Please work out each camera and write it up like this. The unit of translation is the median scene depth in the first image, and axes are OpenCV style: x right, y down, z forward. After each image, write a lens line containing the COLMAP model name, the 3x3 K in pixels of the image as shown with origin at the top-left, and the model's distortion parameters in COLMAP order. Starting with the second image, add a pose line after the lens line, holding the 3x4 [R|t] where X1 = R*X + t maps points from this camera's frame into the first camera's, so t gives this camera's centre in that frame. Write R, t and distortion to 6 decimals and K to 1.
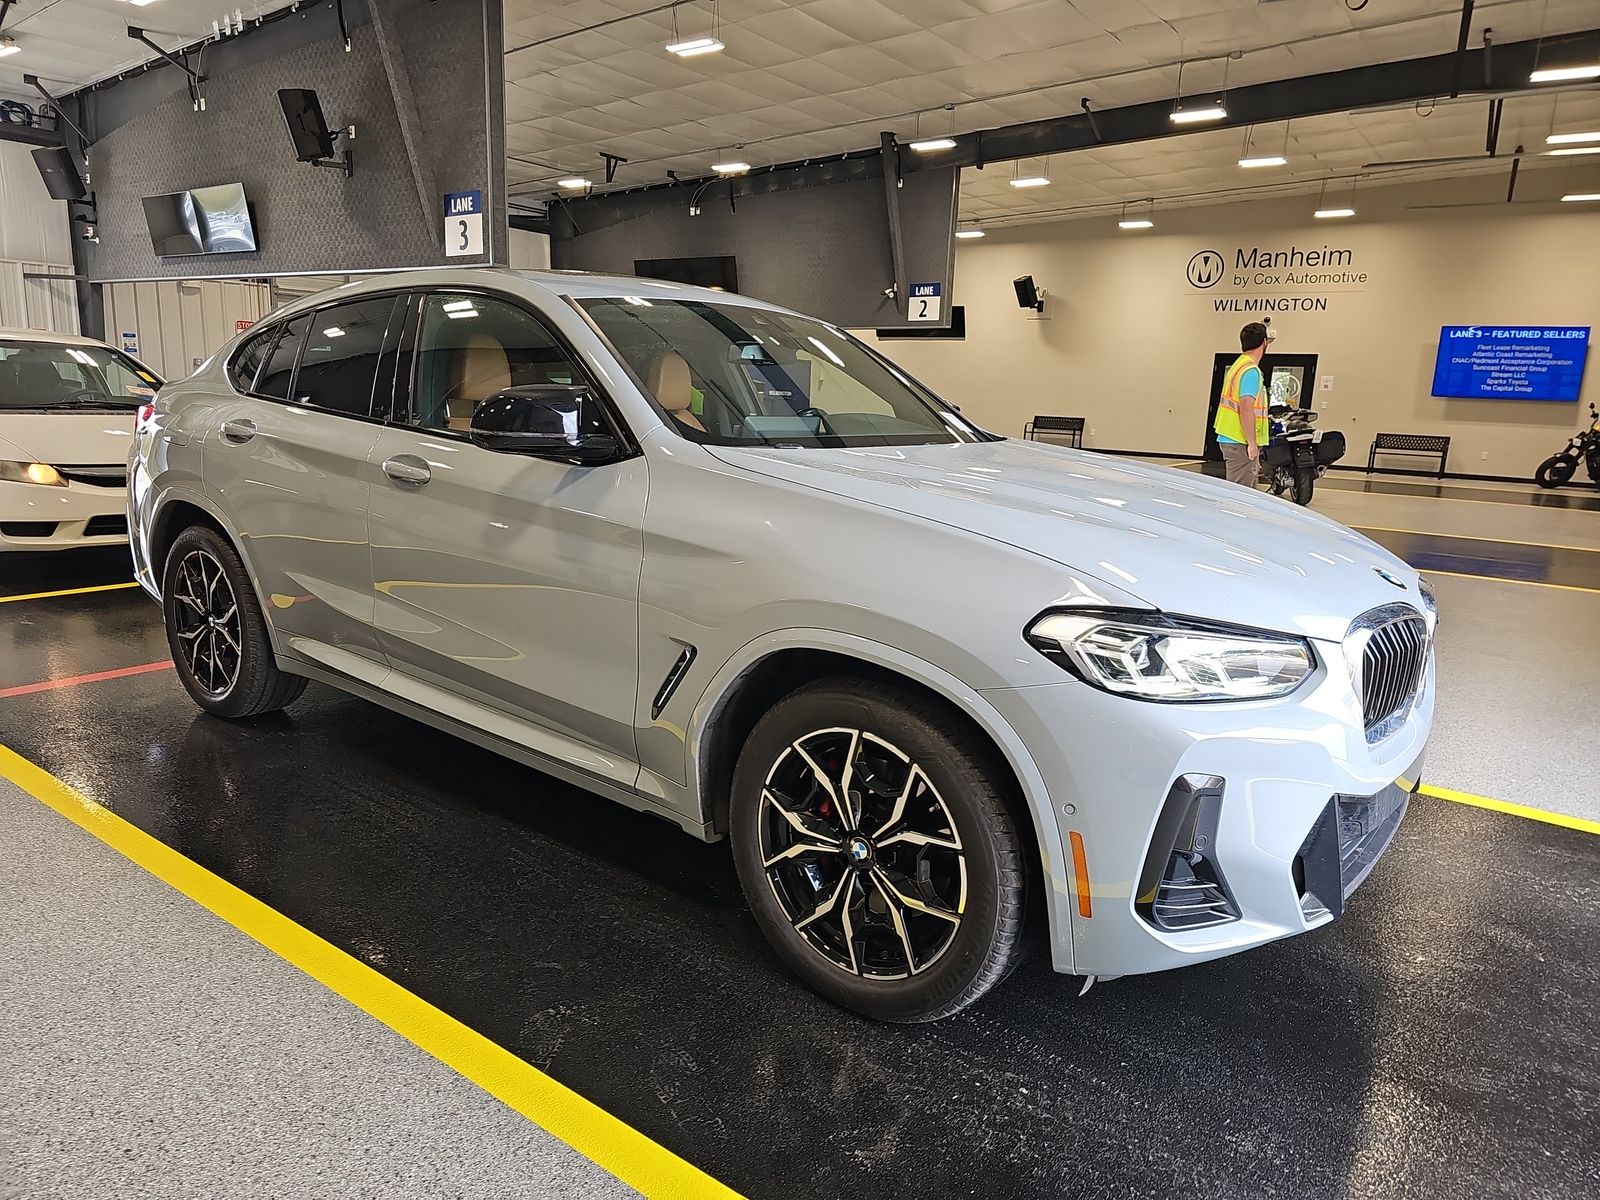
lens RADIAL K [[1069.8, 0, 807.0], [0, 1069.8, 599.8], [0, 0, 1]] dist [0.051758, -0.040759]
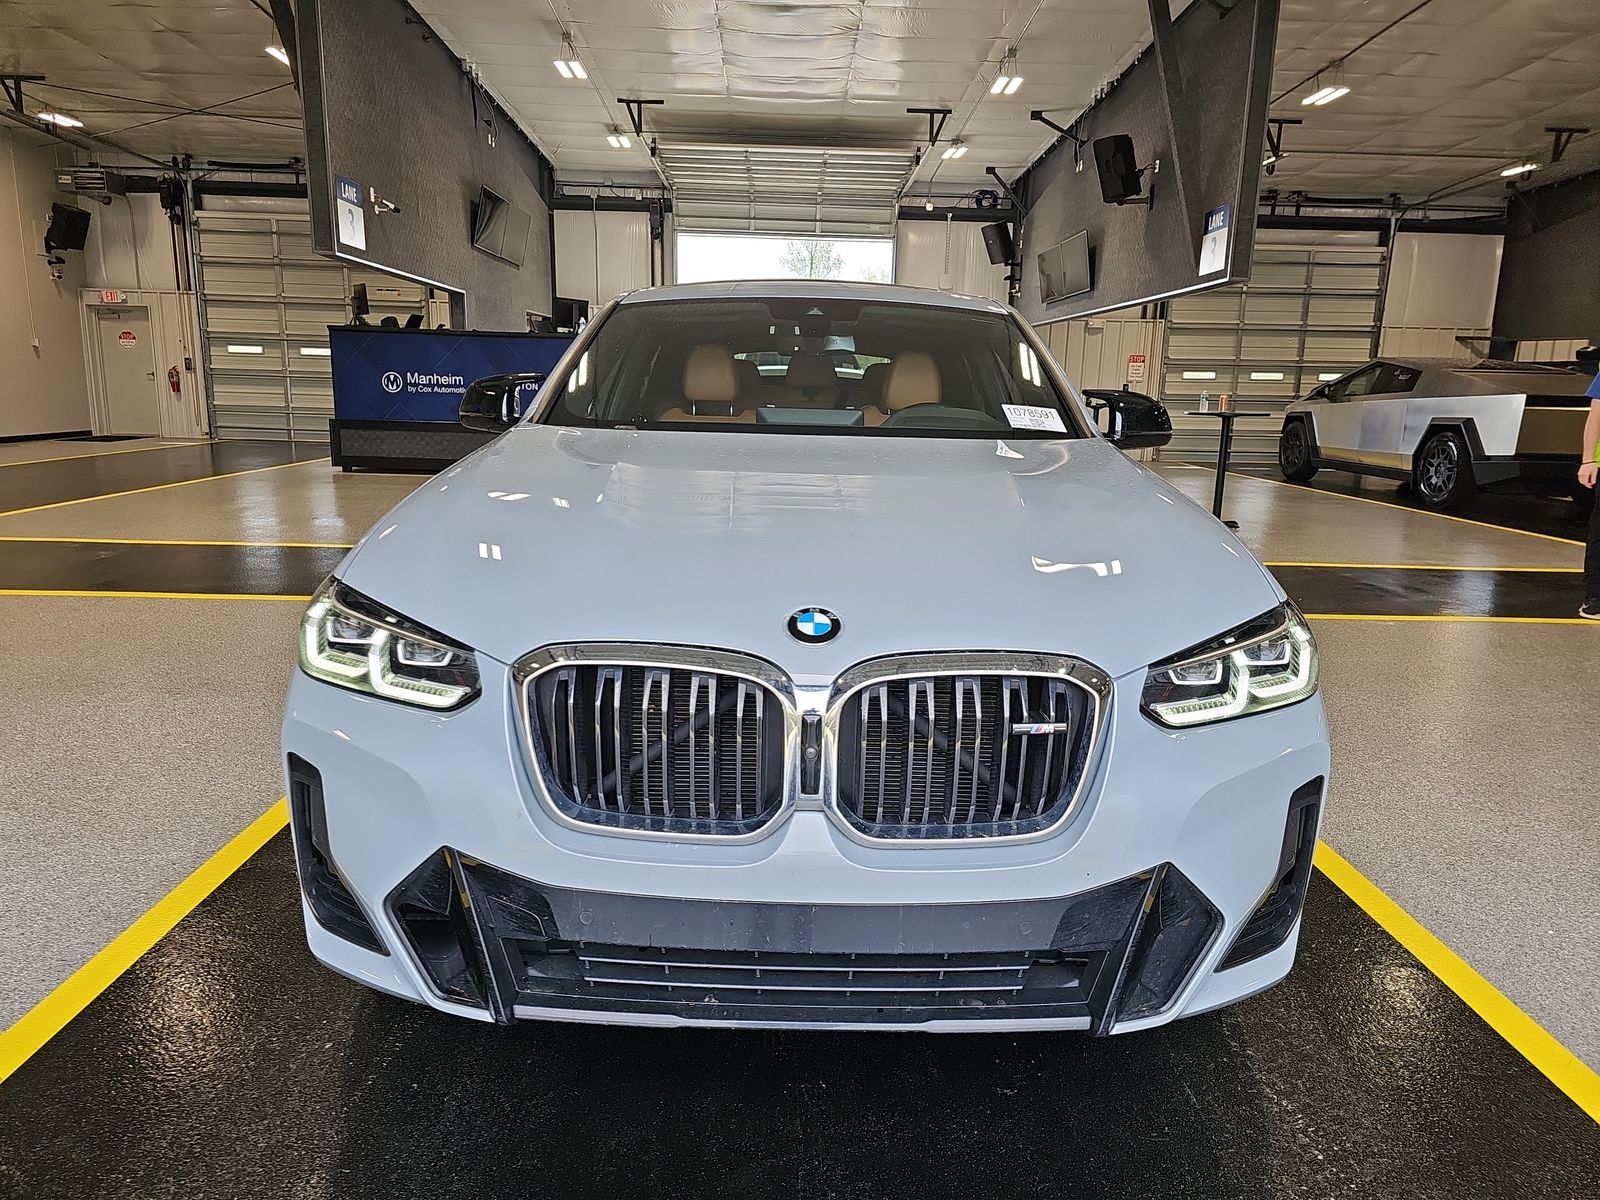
lens RADIAL K [[1069.8, 0, 807.0], [0, 1069.8, 599.8], [0, 0, 1]] dist [0.051758, -0.040759]
pose [[0.624164, 0.129453, -0.770494, 0.173074], [-0.153961, 0.987220, 0.041145, -0.009460], [0.765974, 0.092944, 0.636118, 0.094473]]
